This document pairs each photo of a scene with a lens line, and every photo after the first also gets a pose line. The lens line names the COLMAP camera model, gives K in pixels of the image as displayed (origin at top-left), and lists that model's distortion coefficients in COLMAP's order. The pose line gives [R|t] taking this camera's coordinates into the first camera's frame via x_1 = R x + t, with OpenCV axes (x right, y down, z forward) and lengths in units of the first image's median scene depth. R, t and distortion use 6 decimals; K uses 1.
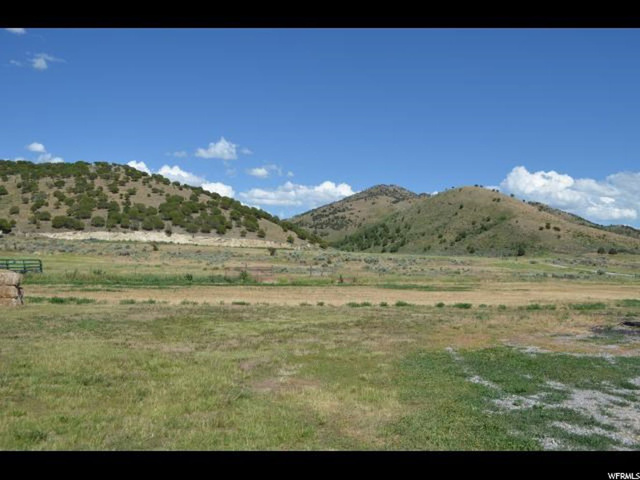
lens RADIAL K [[581.8, 0, 325.9], [0, 581.8, 241.9], [0, 0, 1]] dist [-0.070750, 0.000000]
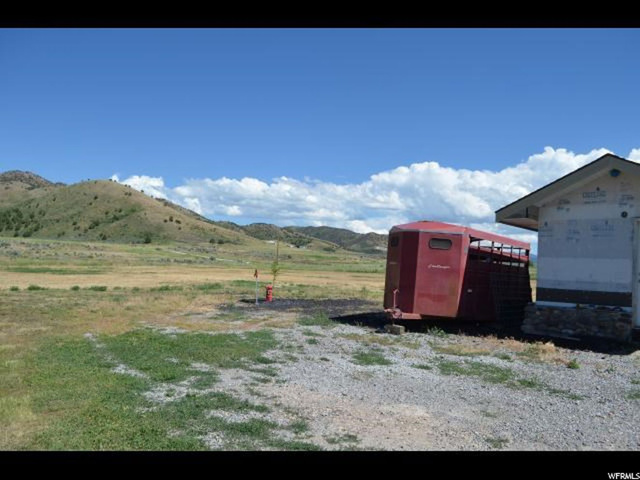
lens RADIAL K [[498.0, 0, 319.3], [0, 498.0, 242.5], [0, 0, 1]] dist [-0.088598, 0.012648]
pose [[0.788917, 0.025425, 0.613973, 0.014314], [-0.039013, 0.999200, 0.008751, 0.008083], [-0.613260, -0.030857, 0.789278, 0.130424]]
